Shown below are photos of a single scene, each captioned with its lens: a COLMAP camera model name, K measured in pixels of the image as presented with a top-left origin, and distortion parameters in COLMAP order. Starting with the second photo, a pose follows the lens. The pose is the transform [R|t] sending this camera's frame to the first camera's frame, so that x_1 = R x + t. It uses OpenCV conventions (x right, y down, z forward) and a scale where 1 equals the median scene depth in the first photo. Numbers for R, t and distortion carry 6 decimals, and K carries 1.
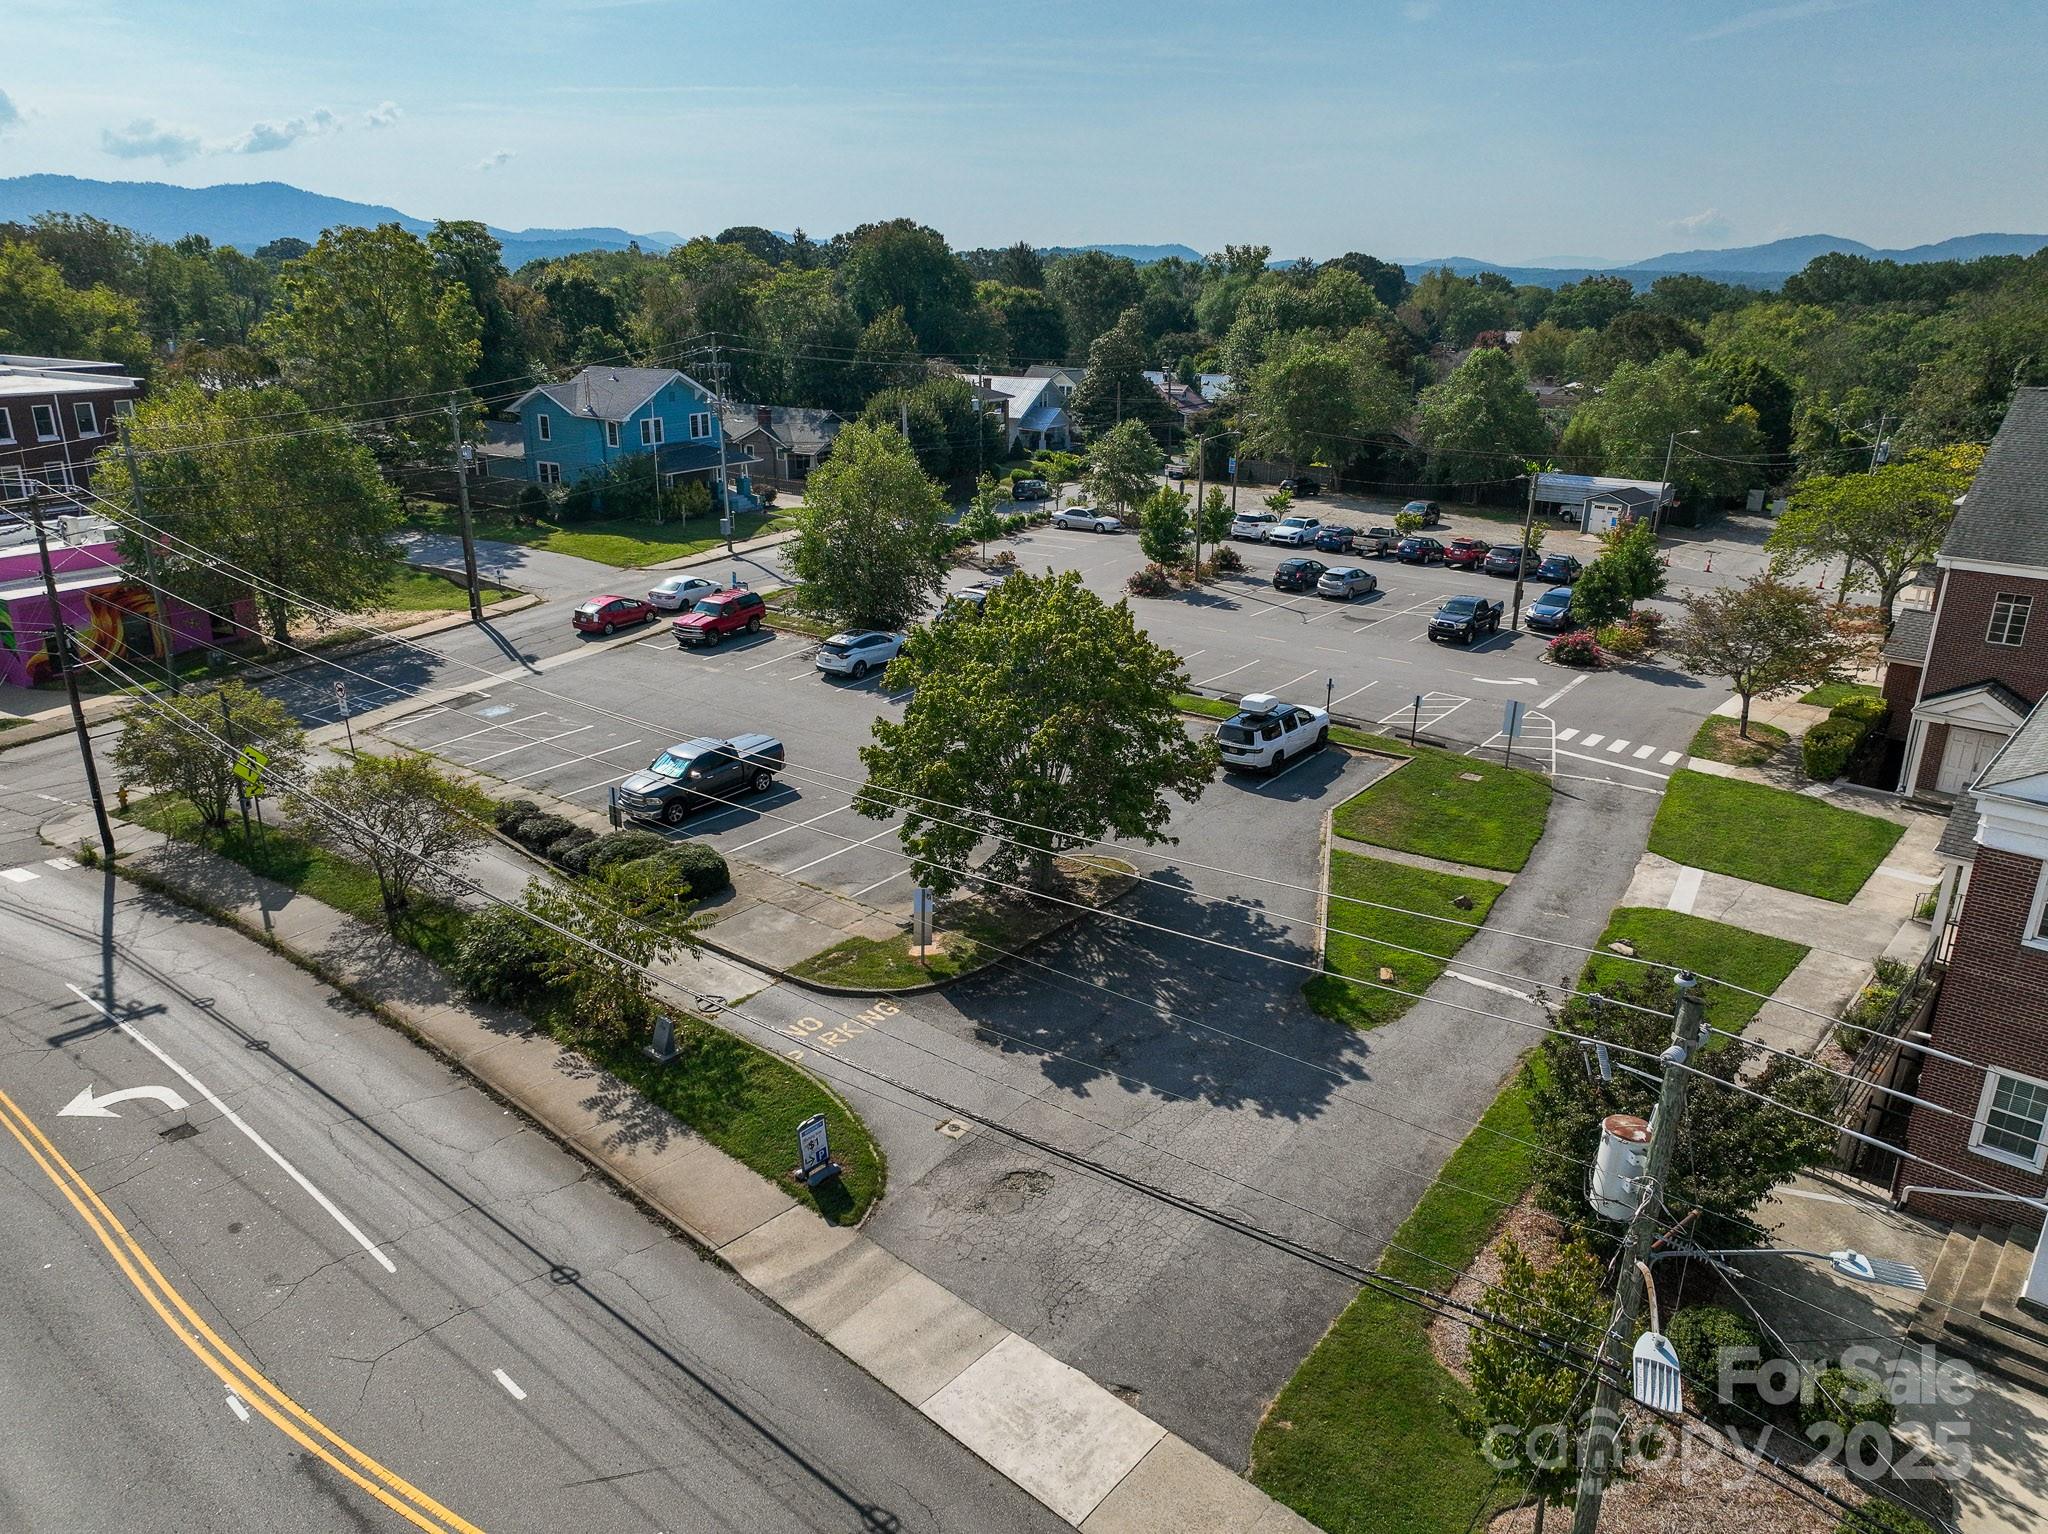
lens RADIAL K [[1437.1, 0, 1027.8], [0, 1437.1, 768.0], [0, 0, 1]] dist [-0.003970, 0.020723]
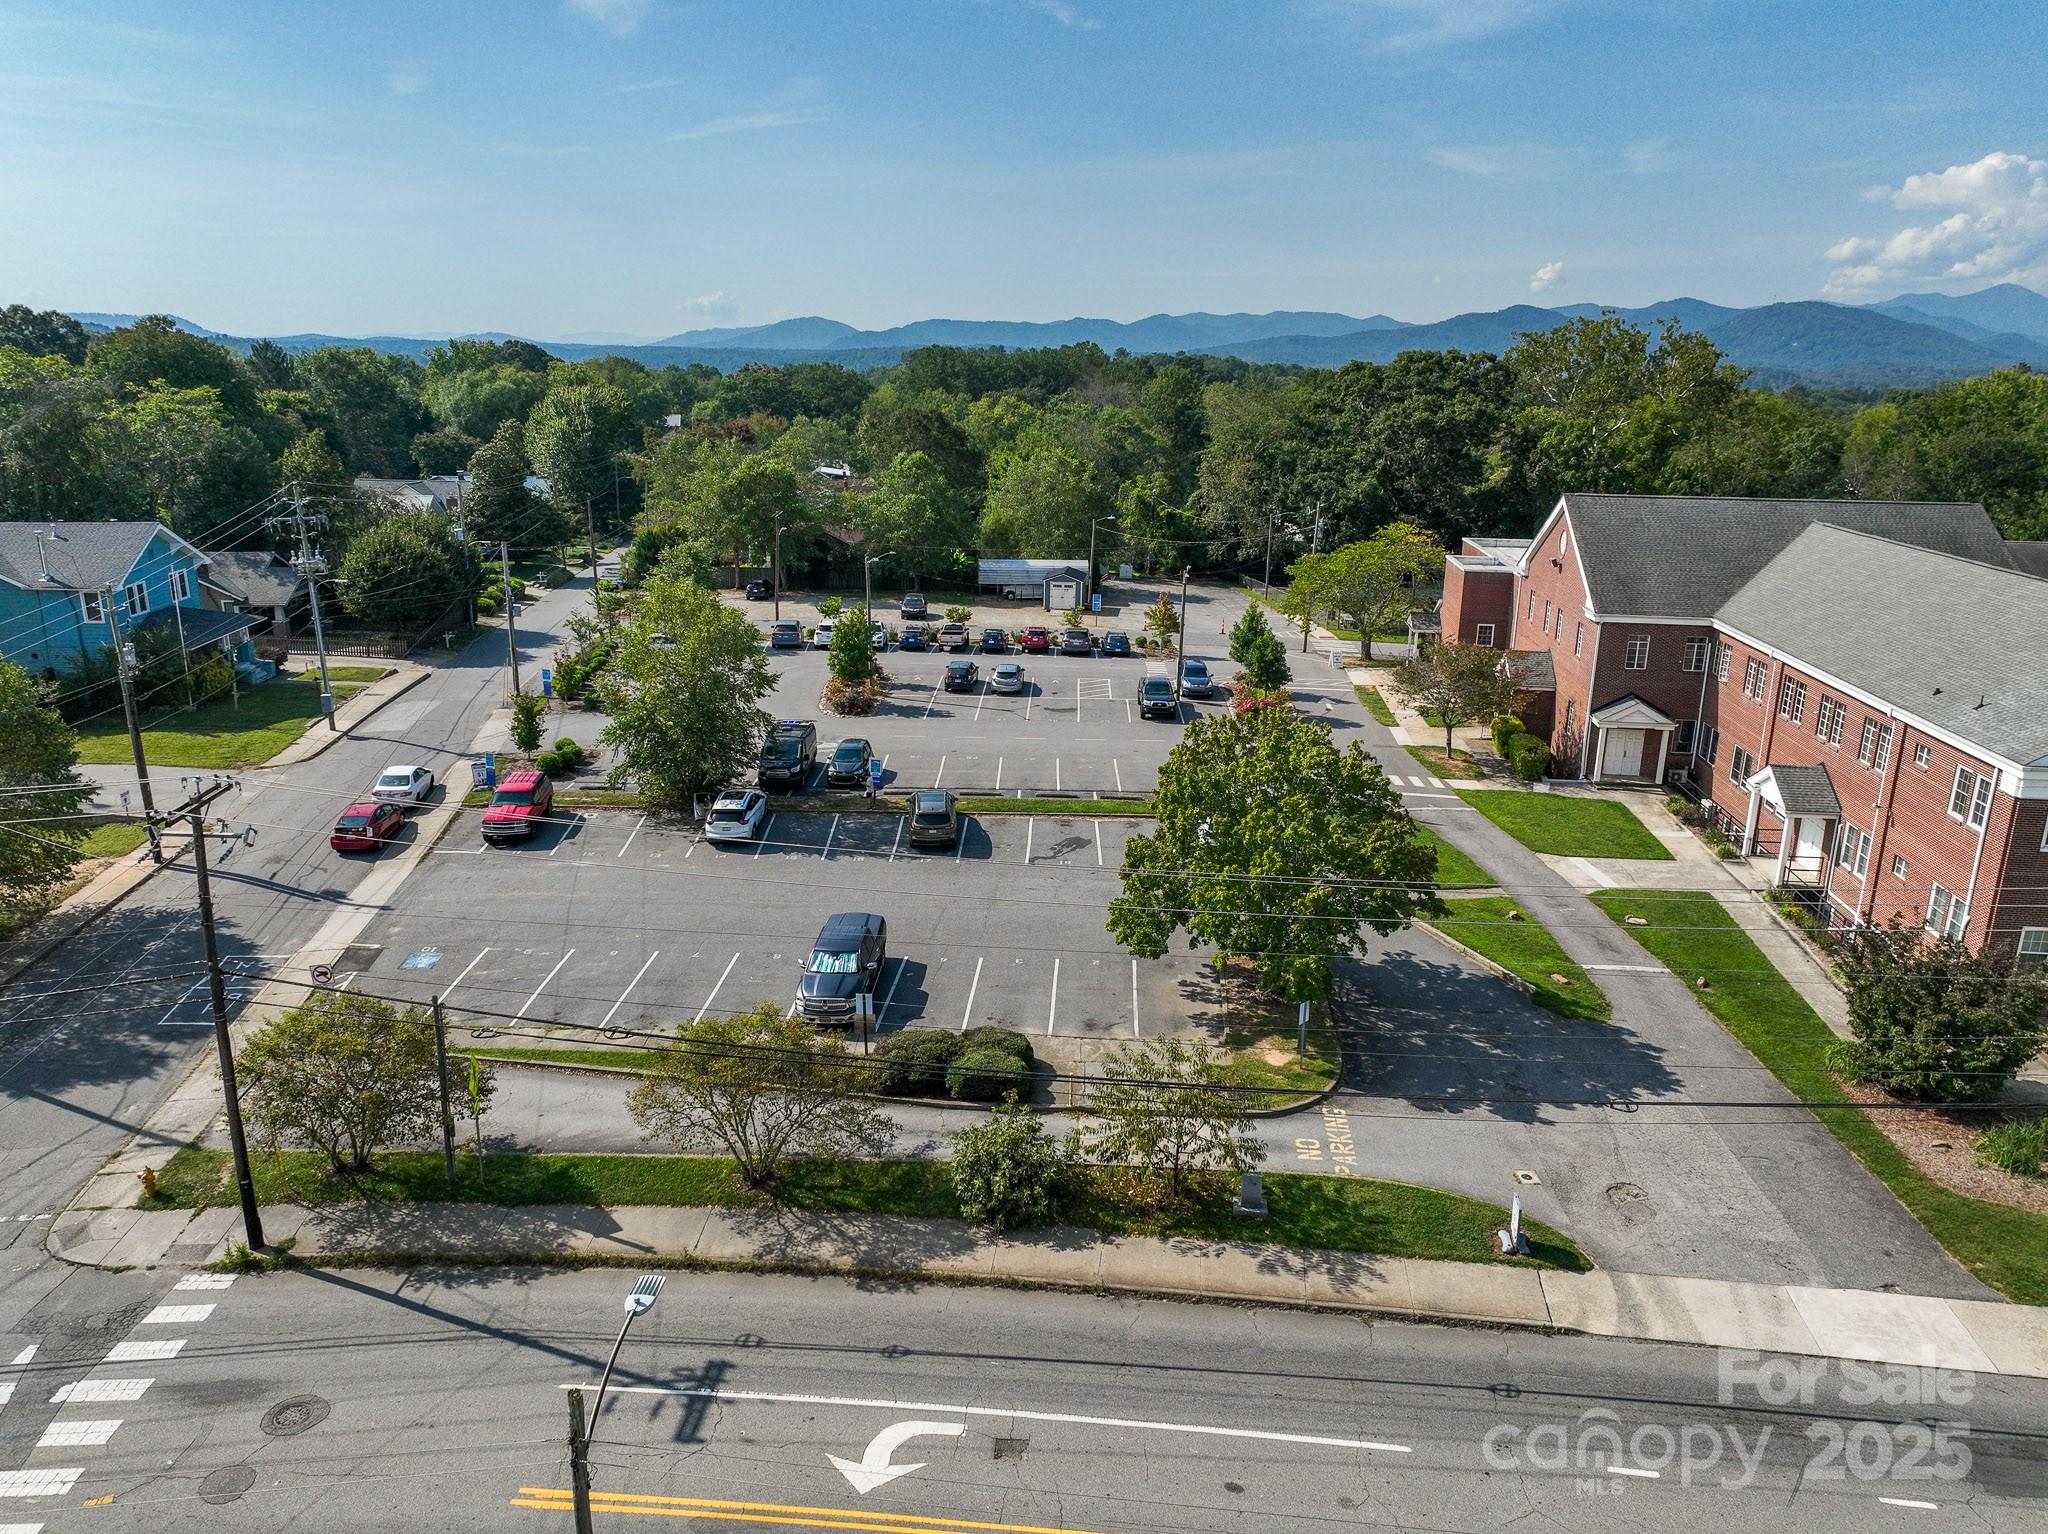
lens RADIAL K [[1437.1, 0, 1026.3], [0, 1437.1, 771.7], [0, 0, 1]] dist [-0.003970, 0.020723]
pose [[0.815702, -0.160159, 0.555859, -0.699925], [0.185170, 0.982640, 0.011397, -0.121107], [-0.548035, 0.093631, 0.831198, 0.136364]]
